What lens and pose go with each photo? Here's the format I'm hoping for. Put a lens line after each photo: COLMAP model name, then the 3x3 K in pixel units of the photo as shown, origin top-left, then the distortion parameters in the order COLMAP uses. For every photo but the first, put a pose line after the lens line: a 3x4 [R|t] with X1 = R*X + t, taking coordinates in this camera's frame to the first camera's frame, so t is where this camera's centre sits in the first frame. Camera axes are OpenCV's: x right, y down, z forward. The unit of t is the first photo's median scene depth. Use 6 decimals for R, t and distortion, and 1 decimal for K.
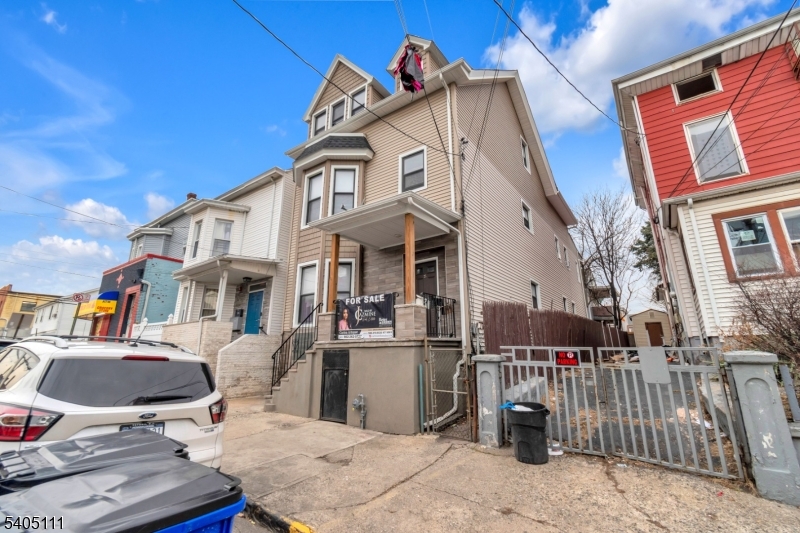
lens RADIAL K [[352.3, 0, 400.0], [0, 352.3, 266.5], [0, 0, 1]] dist [-0.001005, -0.000388]
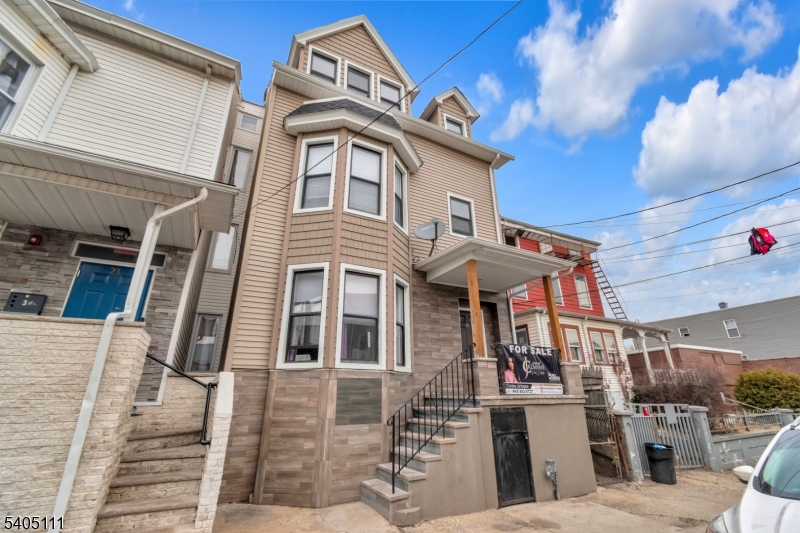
lens RADIAL K [[352.3, 0, 400.0], [0, 352.3, 266.5], [0, 0, 1]] dist [-0.001005, -0.000388]
pose [[0.436782, 0.311251, 0.844005, -1.098600], [-0.215758, 0.947095, -0.237612, 0.179292], [-0.873310, -0.078316, 0.480829, 0.872416]]
